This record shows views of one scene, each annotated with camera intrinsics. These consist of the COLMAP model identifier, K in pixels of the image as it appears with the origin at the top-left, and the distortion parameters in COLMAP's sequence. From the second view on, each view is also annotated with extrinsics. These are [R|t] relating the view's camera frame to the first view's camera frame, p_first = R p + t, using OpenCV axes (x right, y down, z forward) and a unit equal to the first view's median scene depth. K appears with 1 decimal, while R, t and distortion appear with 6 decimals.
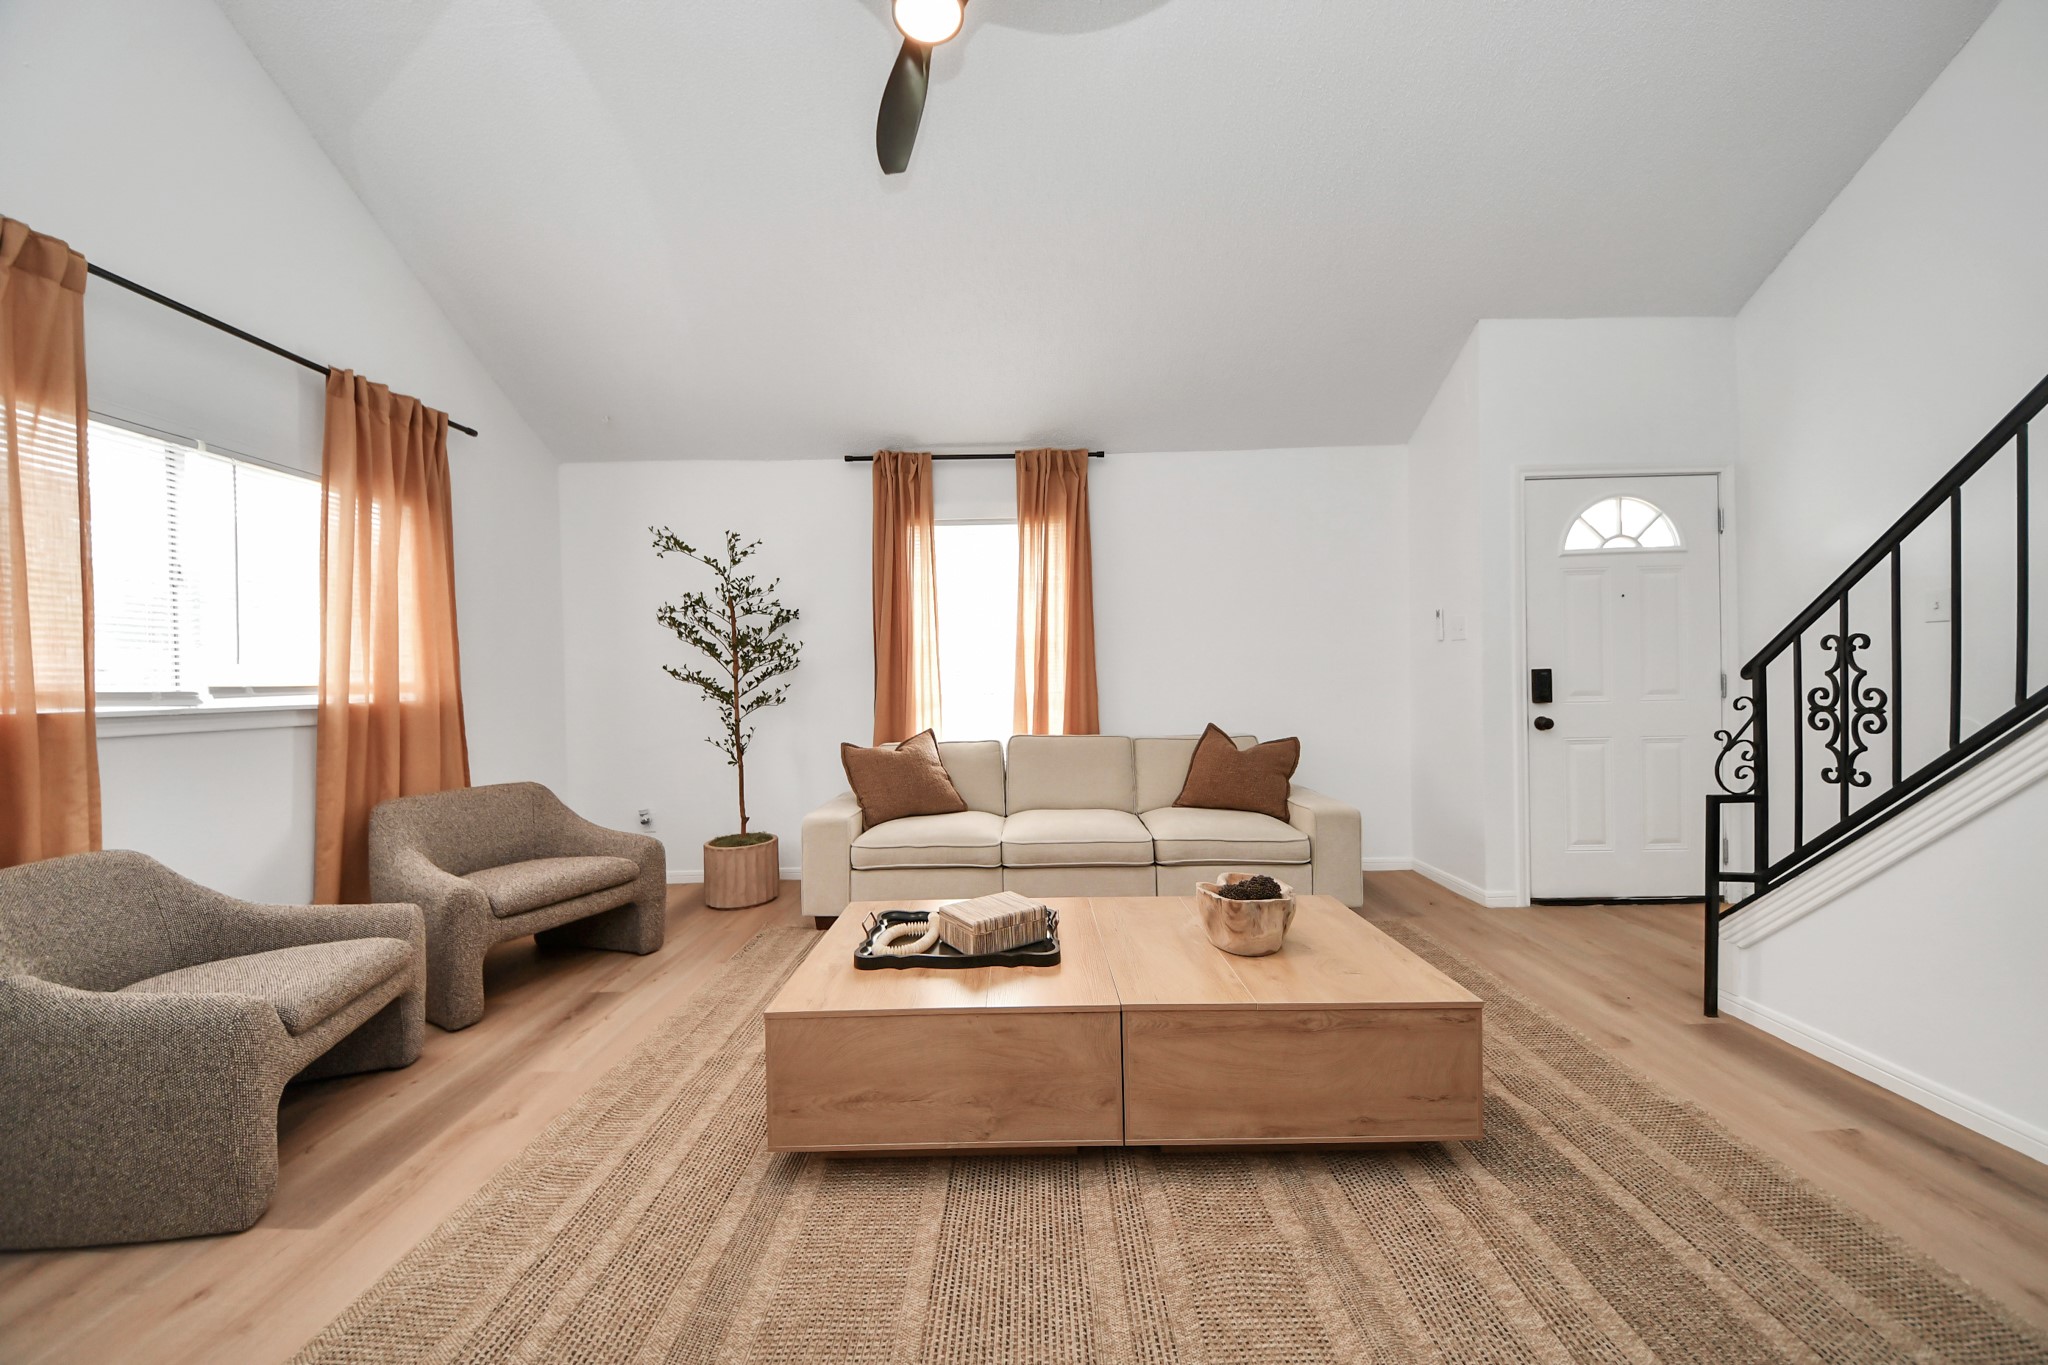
lens RADIAL K [[720.8, 0, 1017.5], [0, 720.8, 677.0], [0, 0, 1]] dist [0.042189, -0.028331]
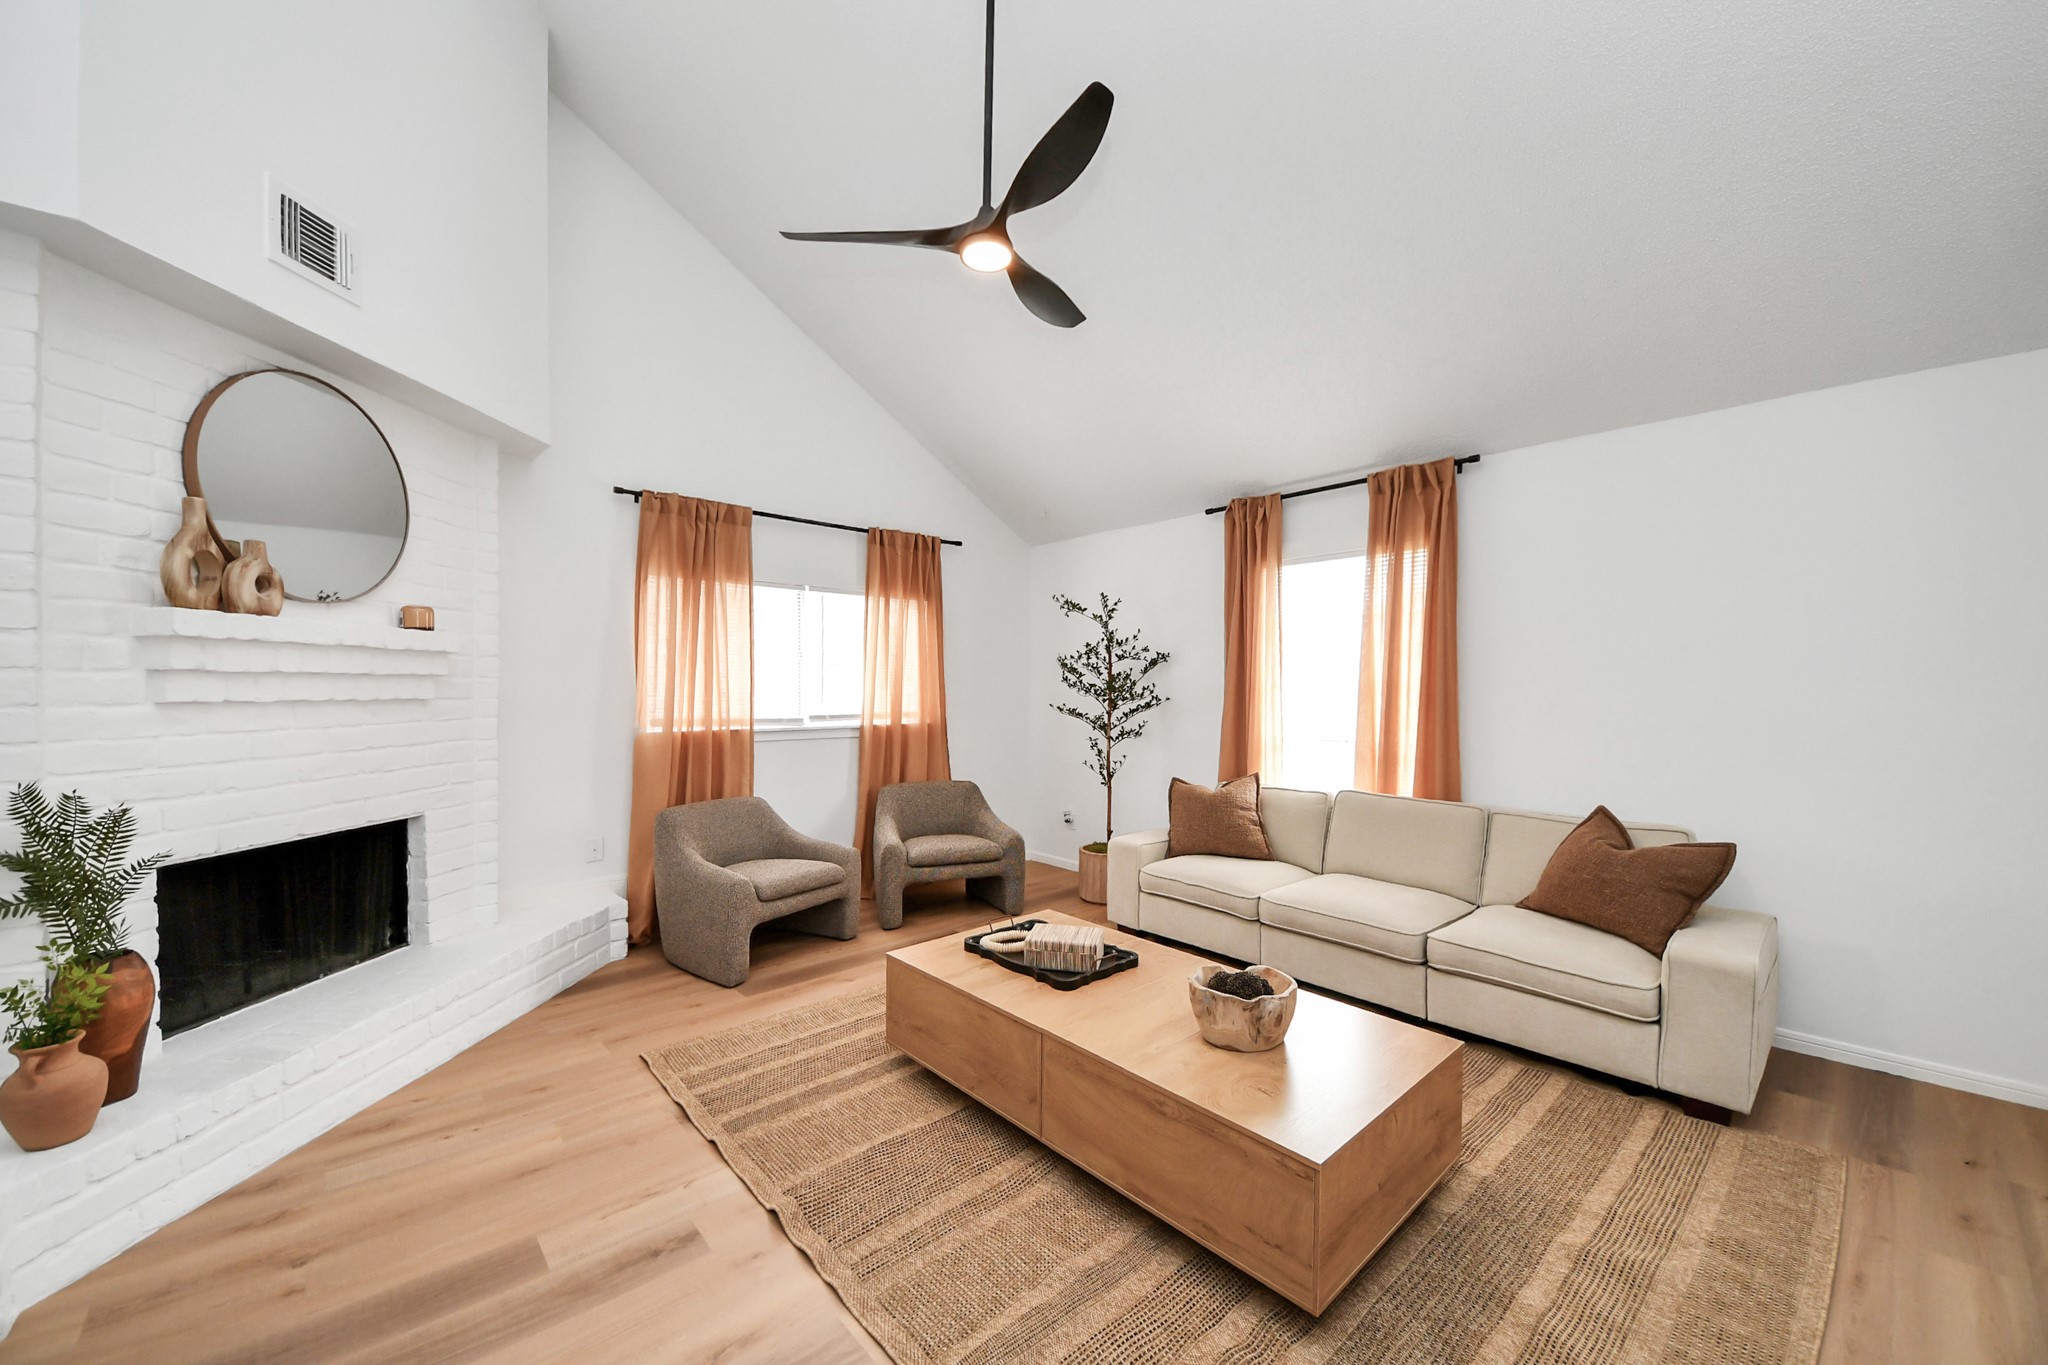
lens RADIAL K [[761.5, 0, 1024.0], [0, 761.5, 682.5], [0, 0, 1]] dist [0.047846, -0.033873]
pose [[0.676720, 0.016665, -0.736052, 0.549515], [-0.014244, 0.999853, 0.009542, -0.074353], [0.736102, 0.004027, 0.676858, 0.049503]]
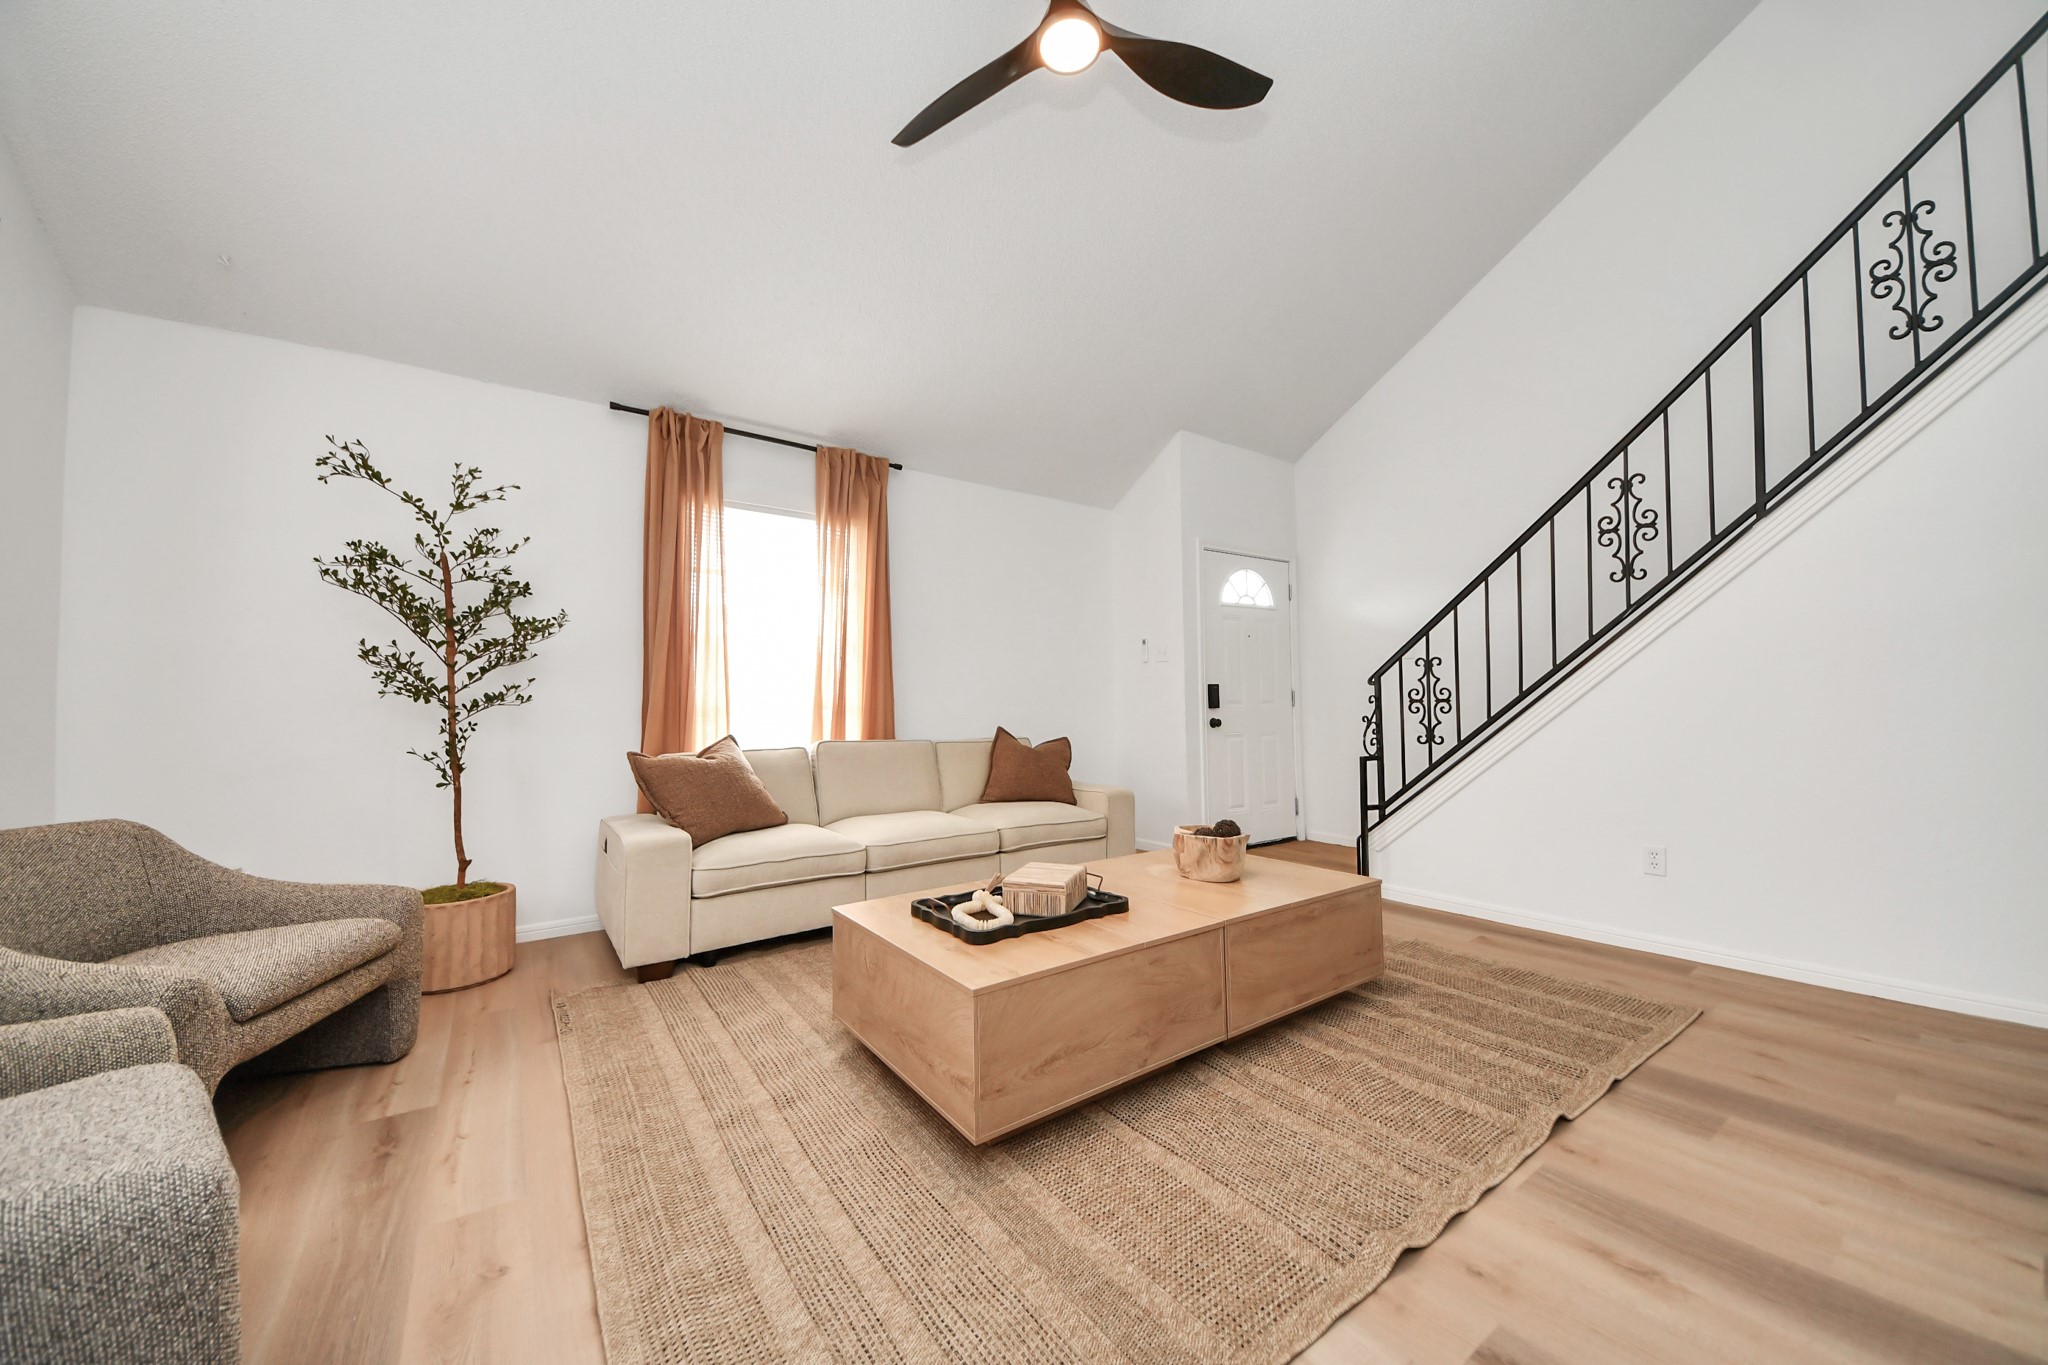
lens RADIAL K [[720.8, 0, 1017.5], [0, 720.8, 677.0], [0, 0, 1]] dist [0.042189, -0.028331]
pose [[0.811459, 0.037655, 0.583195, -0.439378], [-0.006687, 0.998455, -0.055162, 0.059352], [-0.584371, 0.040862, 0.810457, 0.106117]]
